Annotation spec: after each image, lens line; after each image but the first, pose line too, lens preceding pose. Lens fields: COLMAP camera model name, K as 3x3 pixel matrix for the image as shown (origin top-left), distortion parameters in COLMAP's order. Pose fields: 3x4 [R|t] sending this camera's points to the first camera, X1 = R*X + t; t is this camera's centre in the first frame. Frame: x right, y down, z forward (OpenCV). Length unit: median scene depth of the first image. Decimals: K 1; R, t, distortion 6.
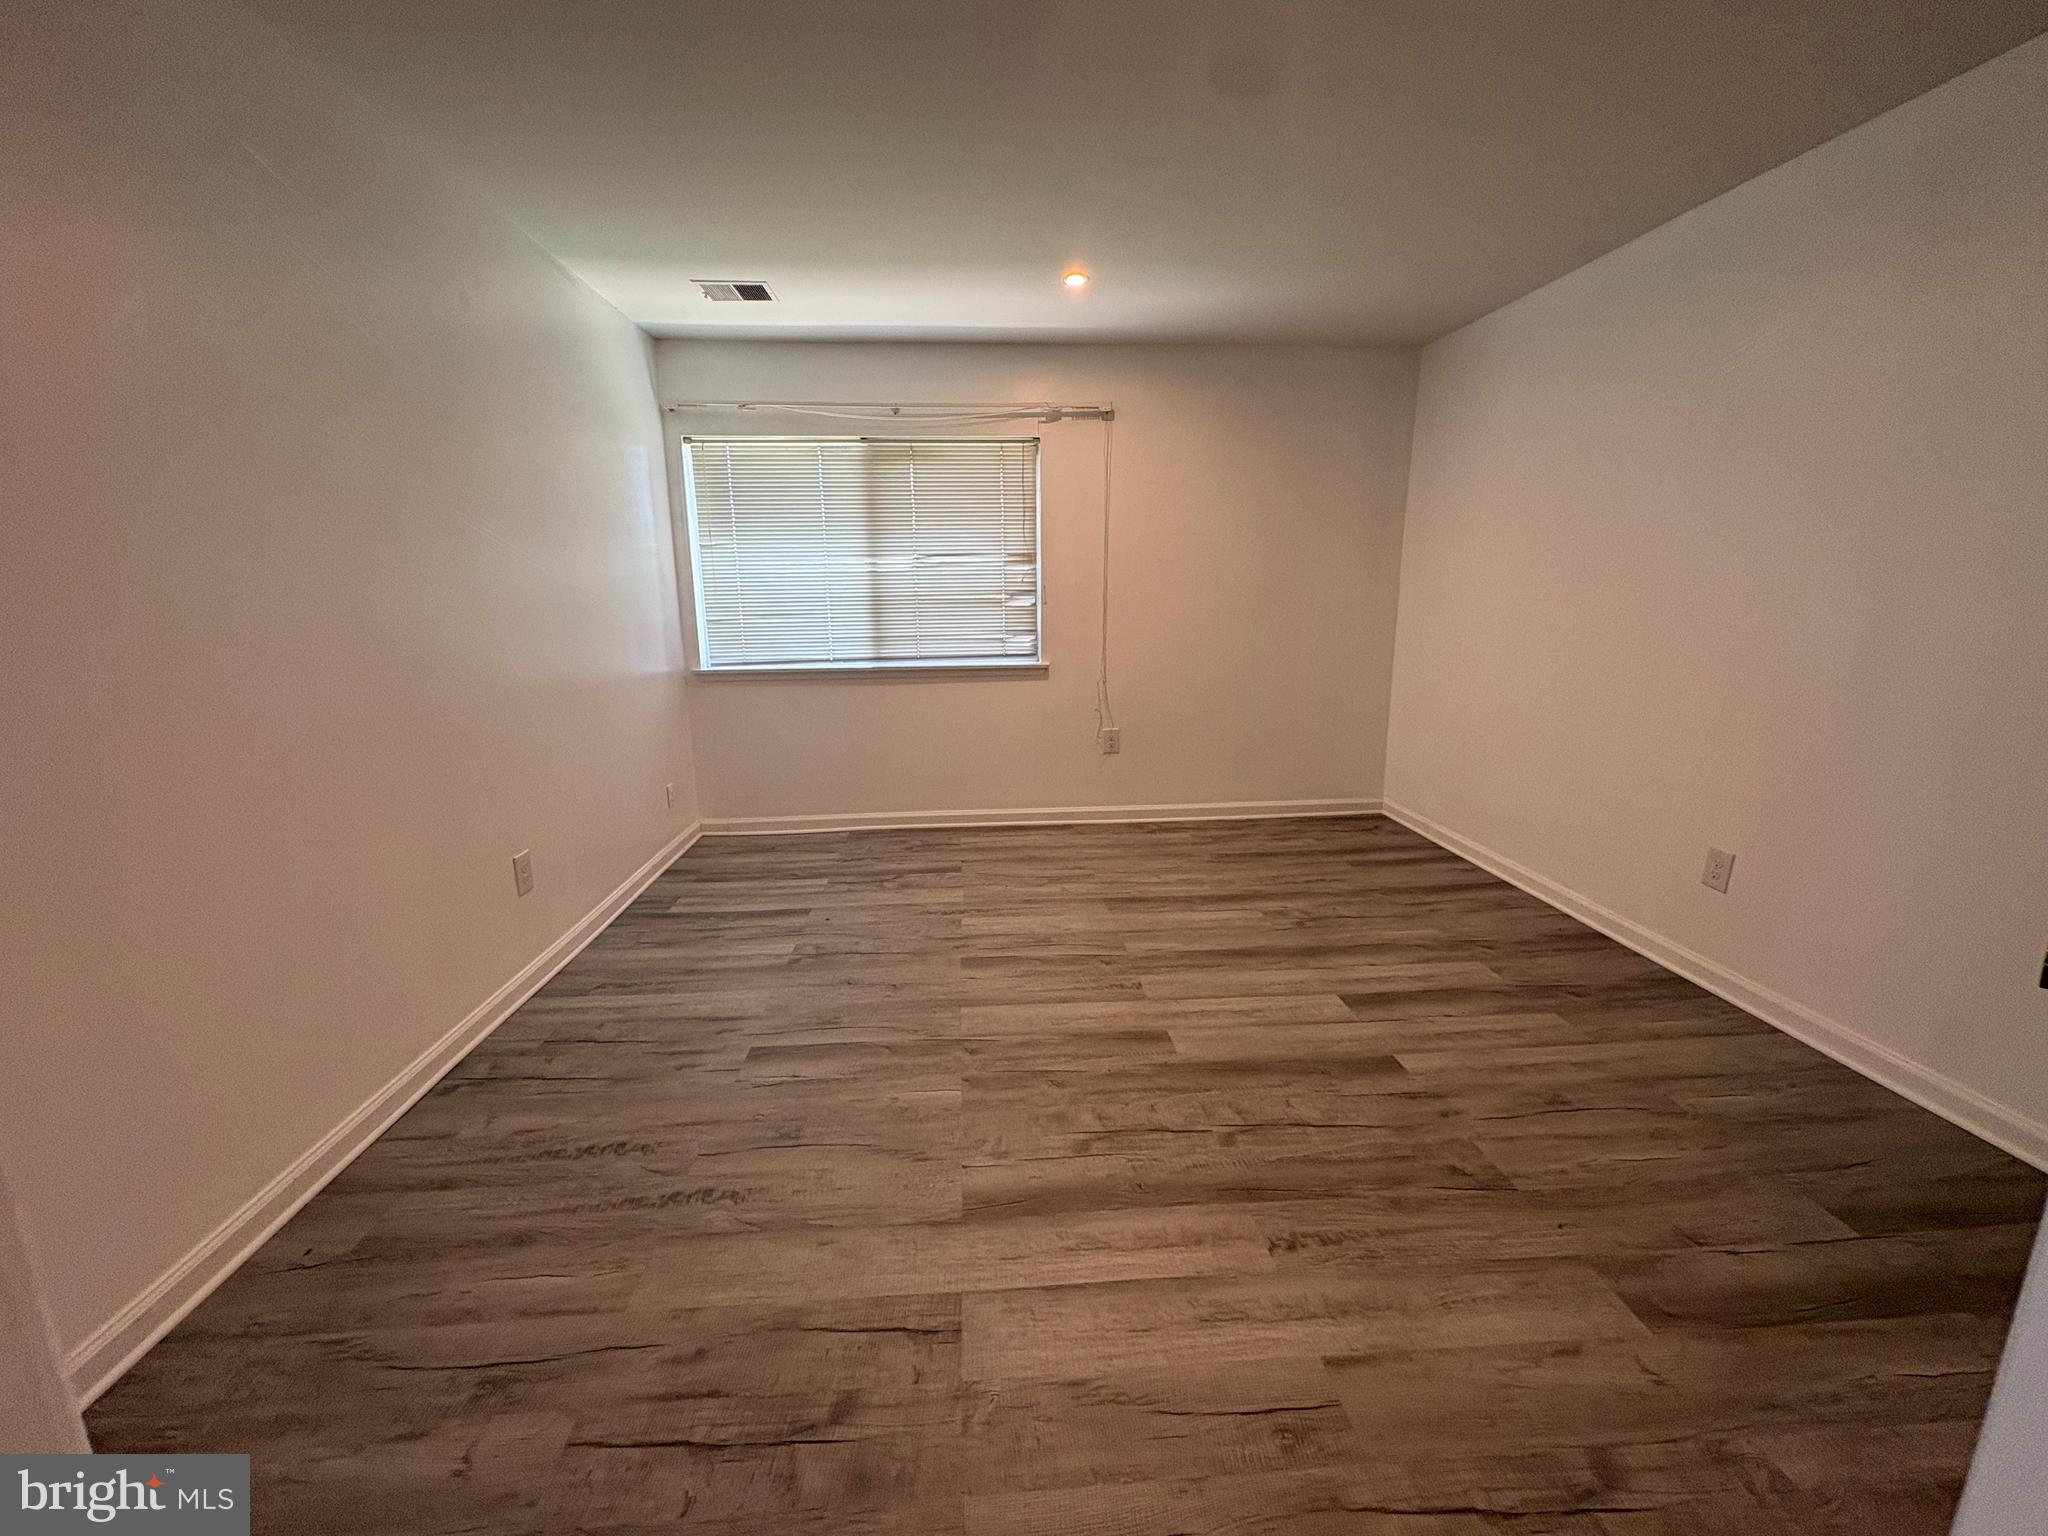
lens RADIAL K [[818.5, 0, 1013.0], [0, 818.5, 758.4], [0, 0, 1]] dist [0.001281, -0.000169]
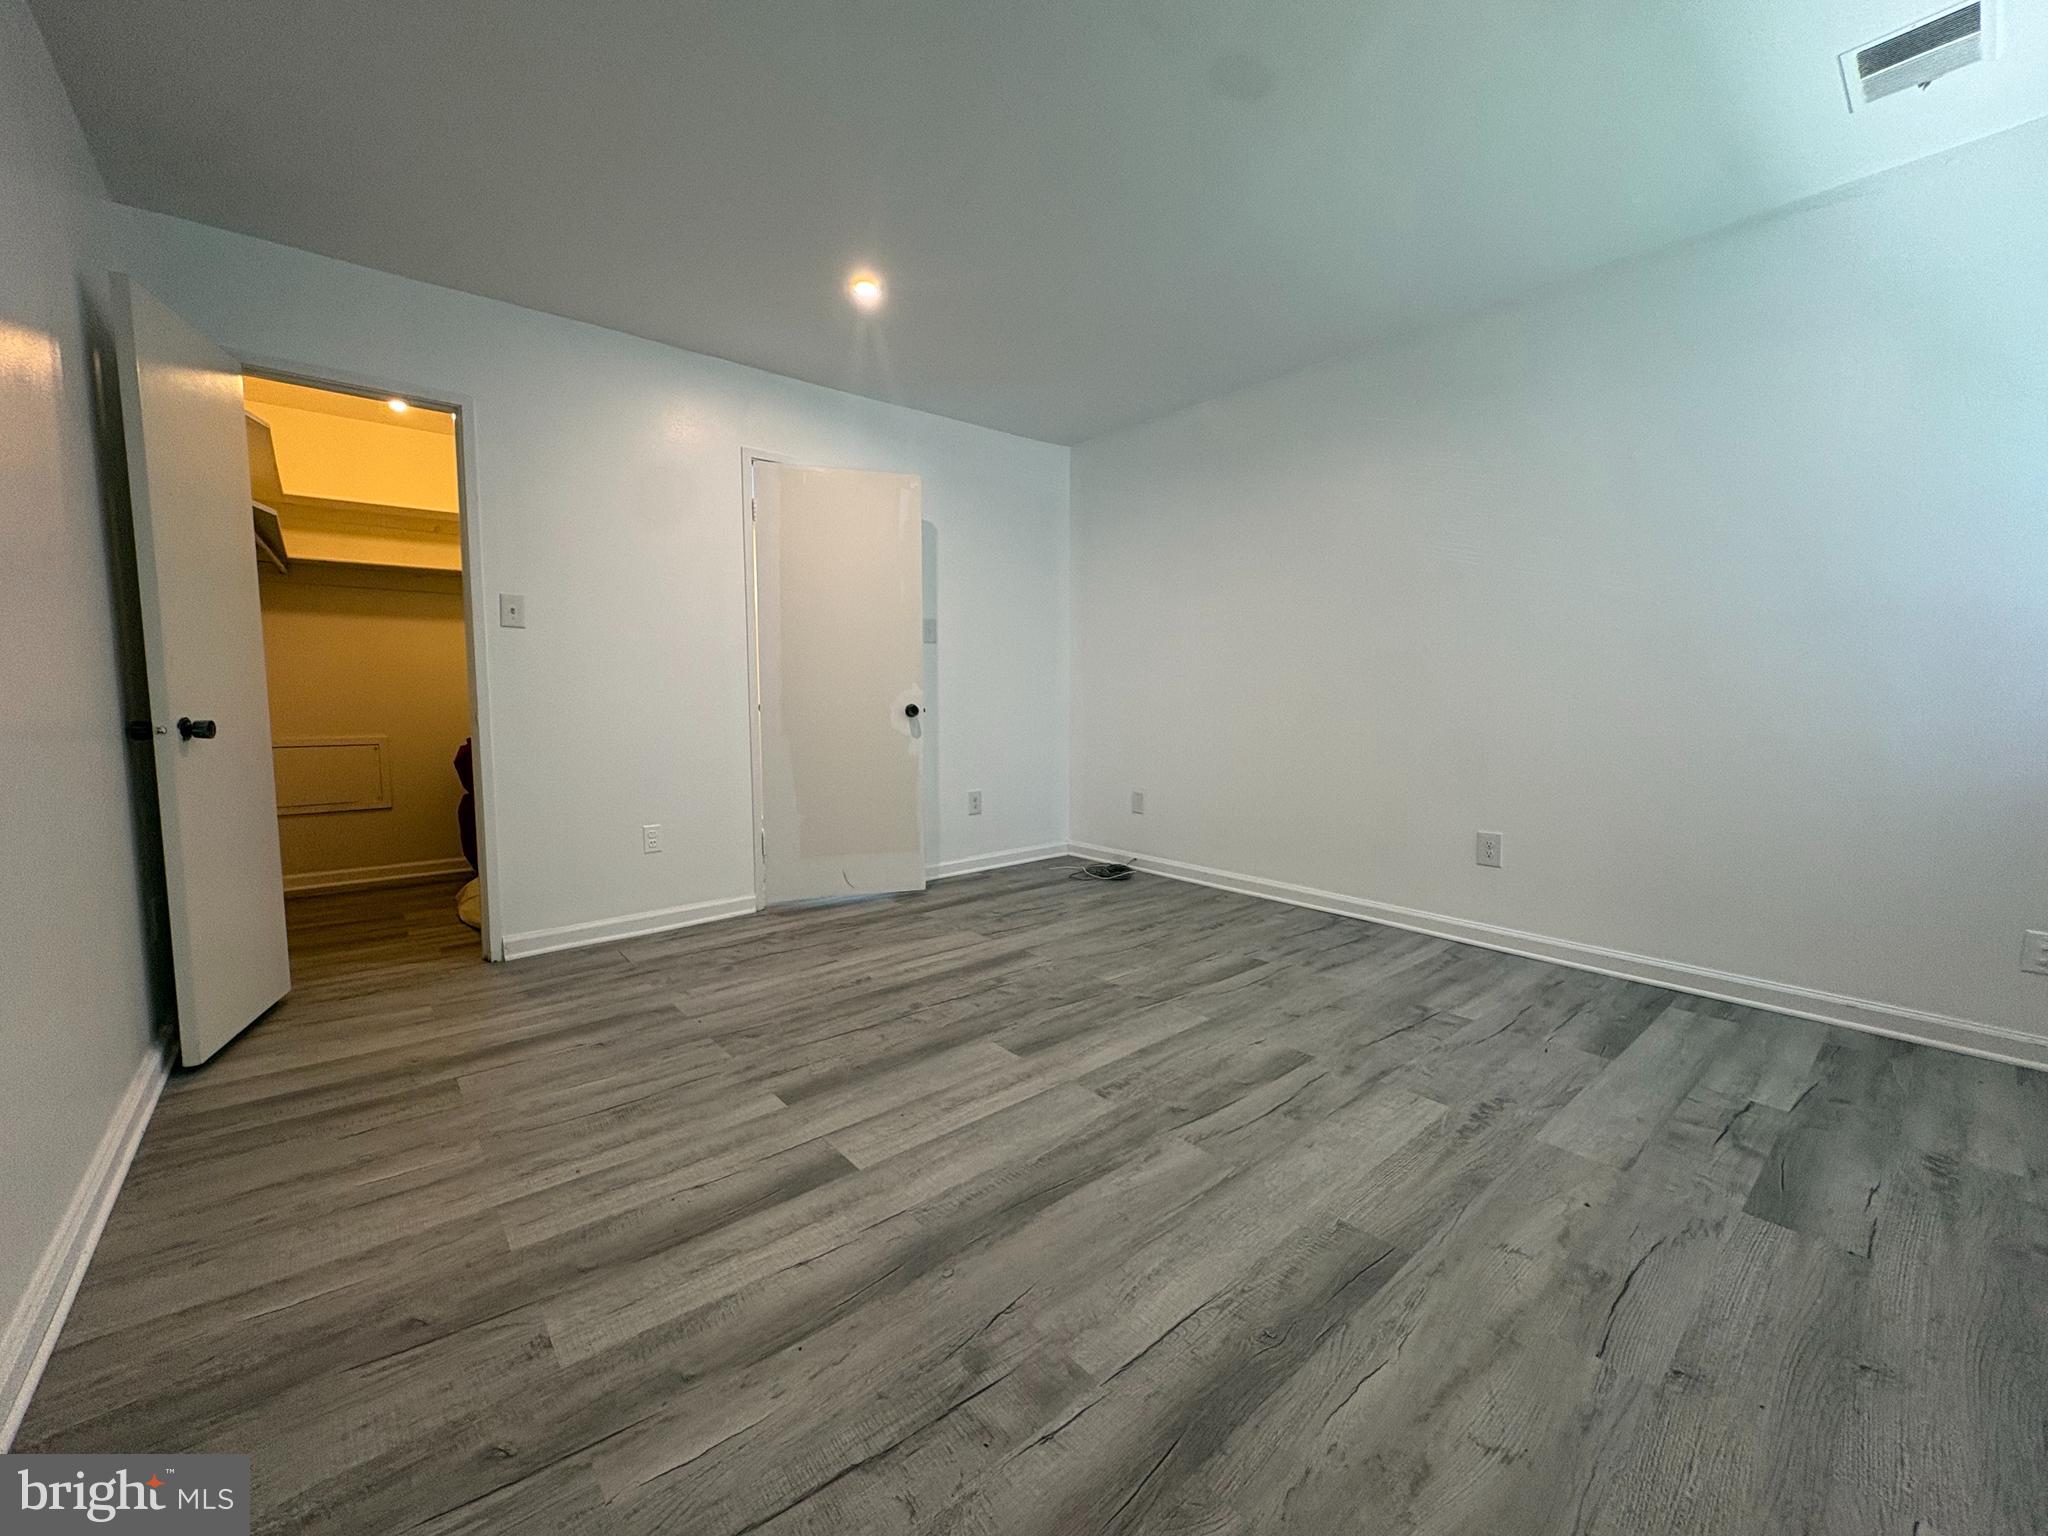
lens RADIAL K [[818.5, 0, 1018.6], [0, 818.5, 773.3], [0, 0, 1]] dist [0.001281, -0.000169]
pose [[-0.805522, 0.065924, -0.588888, 0.674717], [-0.112490, 0.958709, 0.261196, -0.205744], [0.581791, 0.276643, -0.764845, 1.527223]]
